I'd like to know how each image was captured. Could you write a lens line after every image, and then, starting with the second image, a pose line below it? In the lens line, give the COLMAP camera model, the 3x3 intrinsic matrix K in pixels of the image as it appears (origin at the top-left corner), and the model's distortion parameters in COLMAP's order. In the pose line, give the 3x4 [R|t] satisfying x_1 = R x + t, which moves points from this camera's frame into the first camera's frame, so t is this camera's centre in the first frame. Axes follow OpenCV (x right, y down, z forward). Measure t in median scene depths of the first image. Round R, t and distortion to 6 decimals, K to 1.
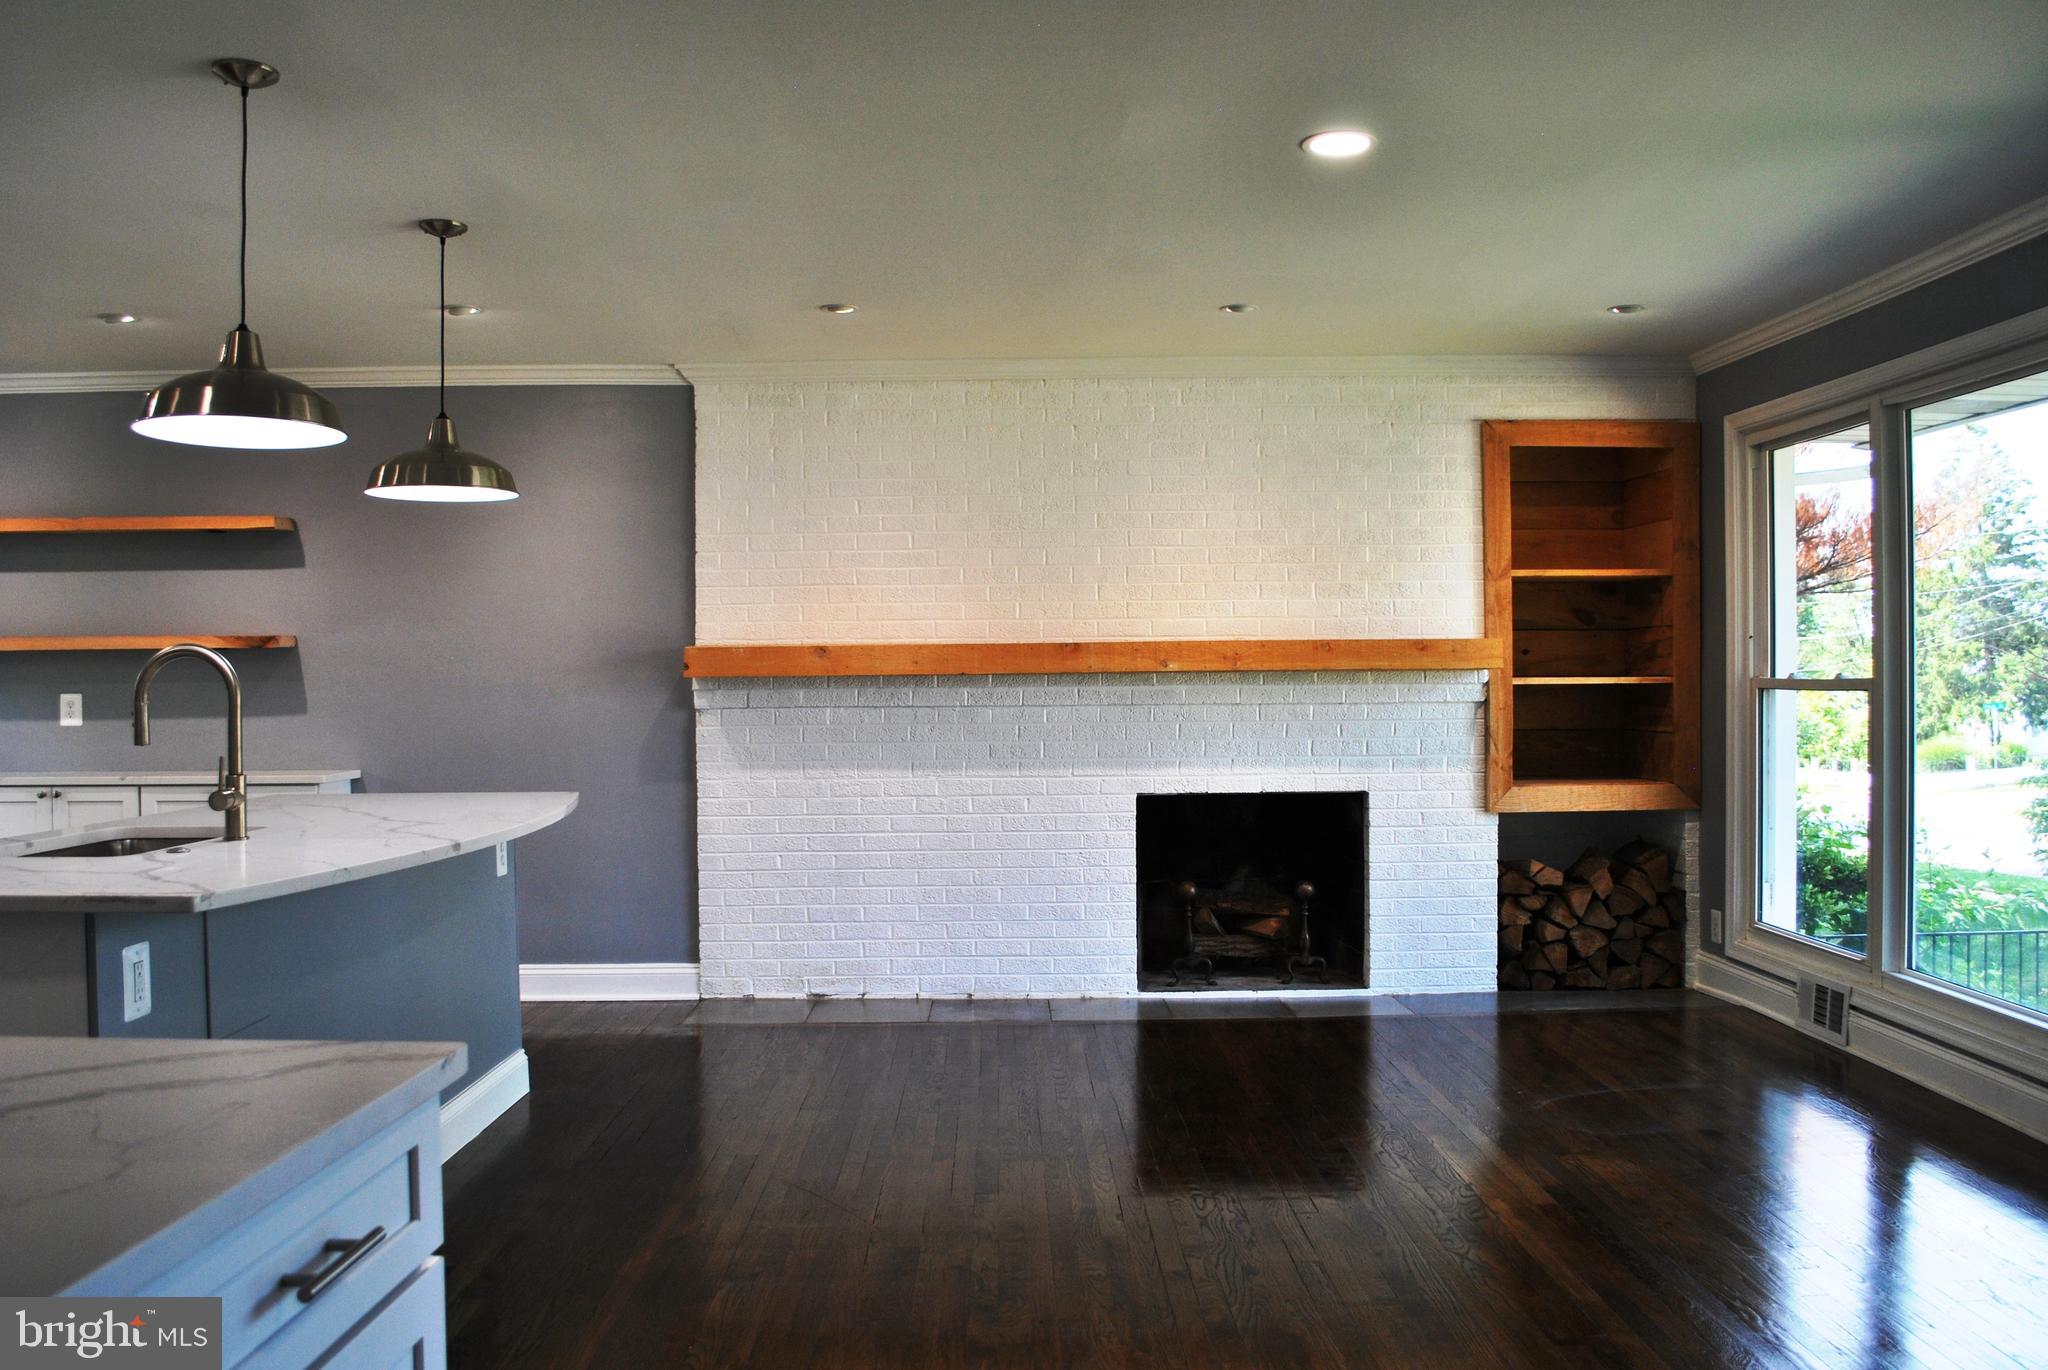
lens RADIAL K [[1626.5, 0, 1024.0], [0, 1626.5, 674.3], [0, 0, 1]] dist [-0.077927, 0.007531]
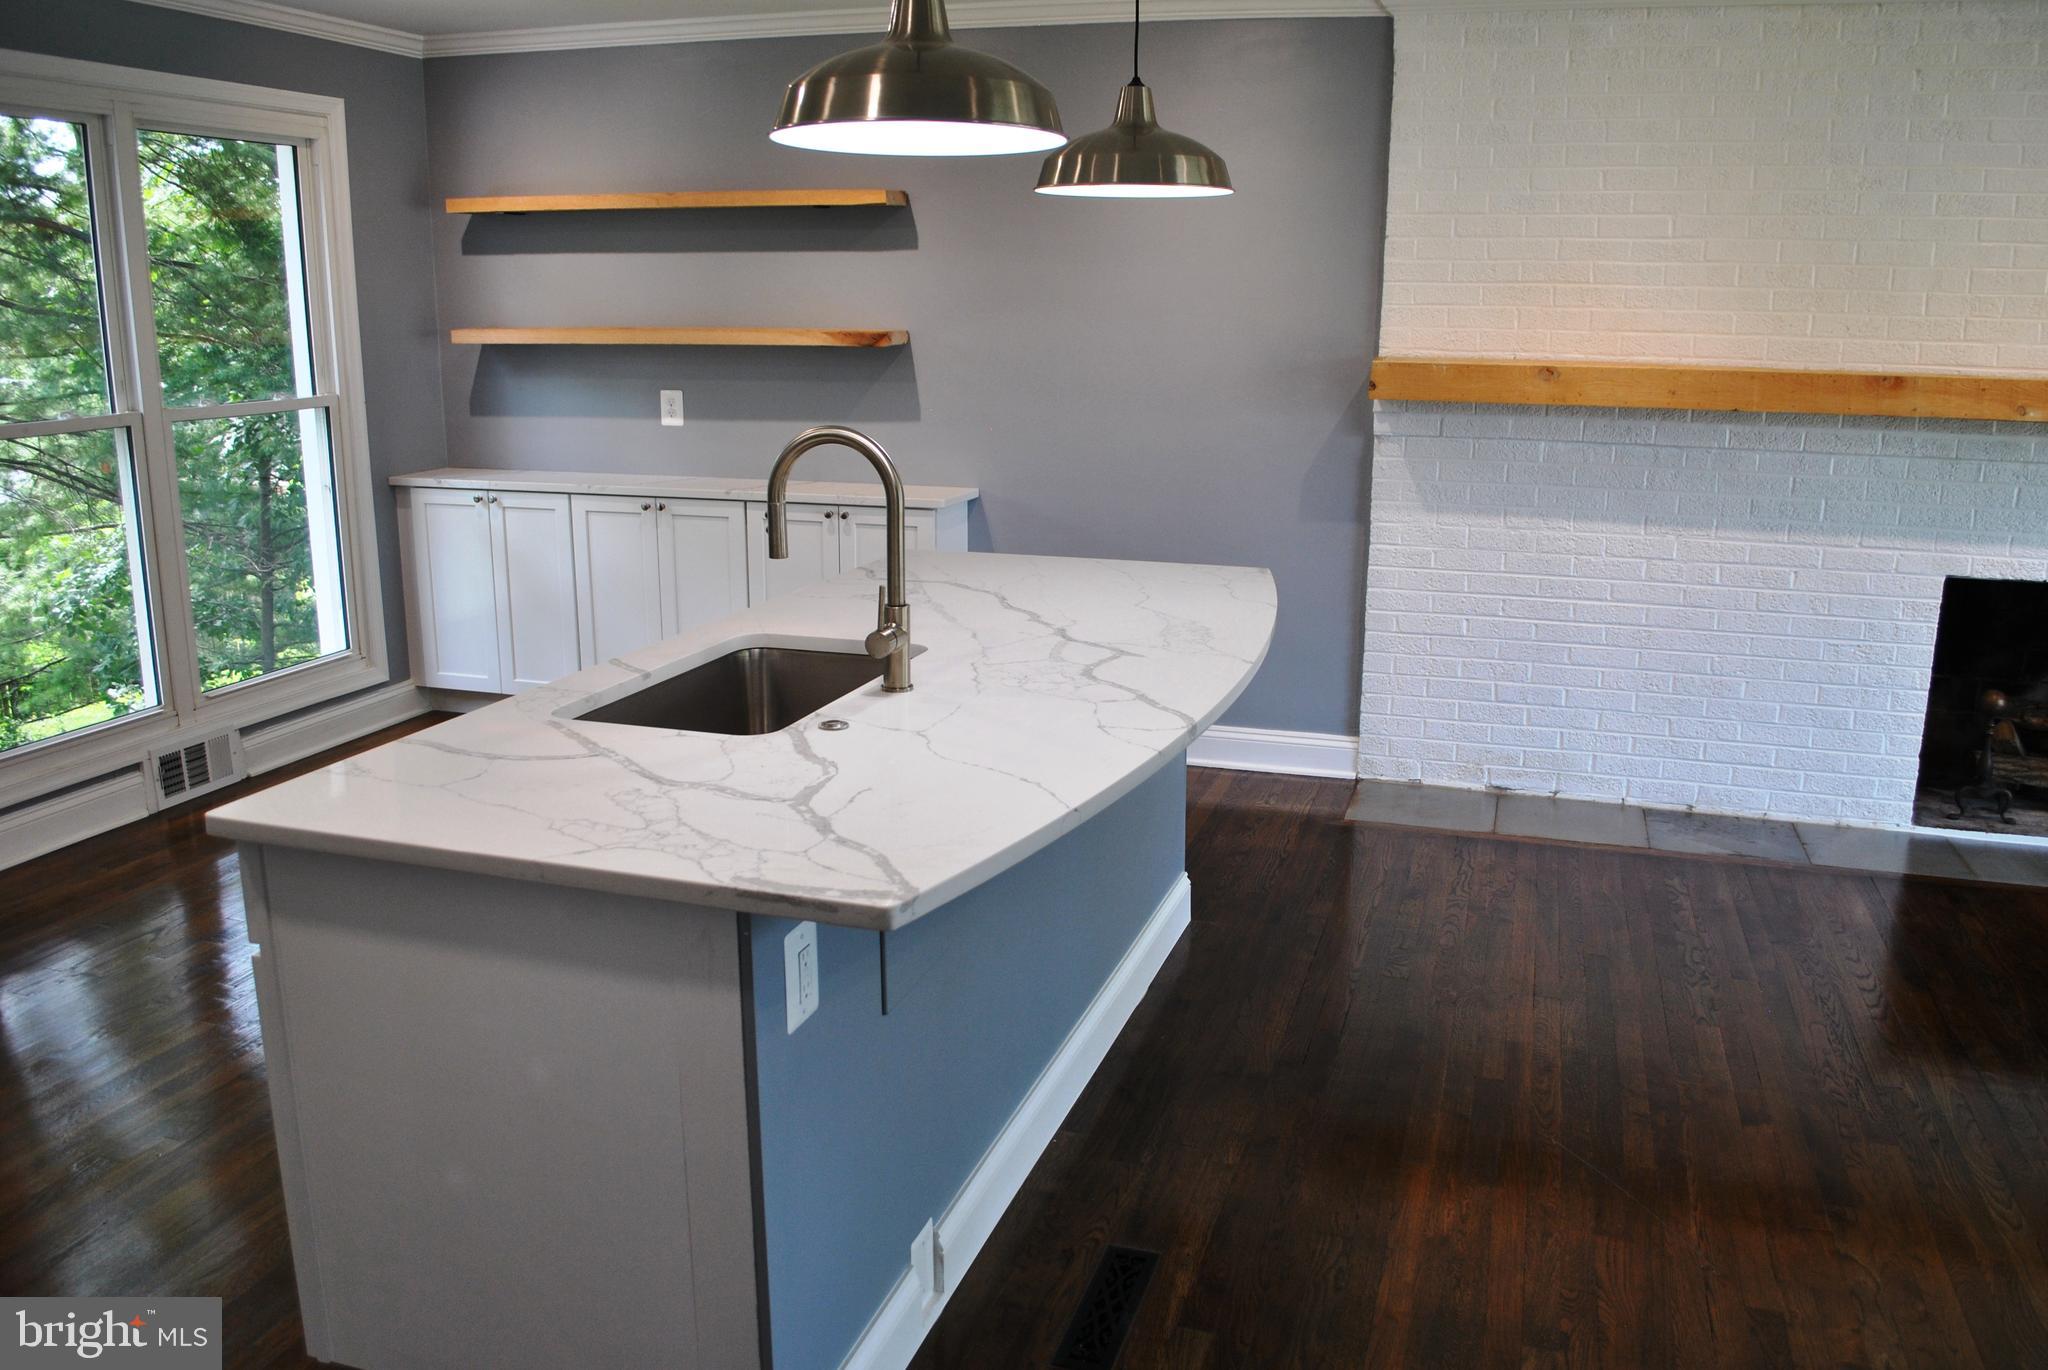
lens RADIAL K [[1626.5, 0, 1030.2], [0, 1626.5, 687.7], [0, 0, 1]] dist [-0.077927, 0.007531]
pose [[0.949181, 0.089663, -0.301688, -0.110433], [-0.016487, 0.971410, 0.236836, -0.044913], [0.314298, -0.219826, 0.923522, 0.168322]]
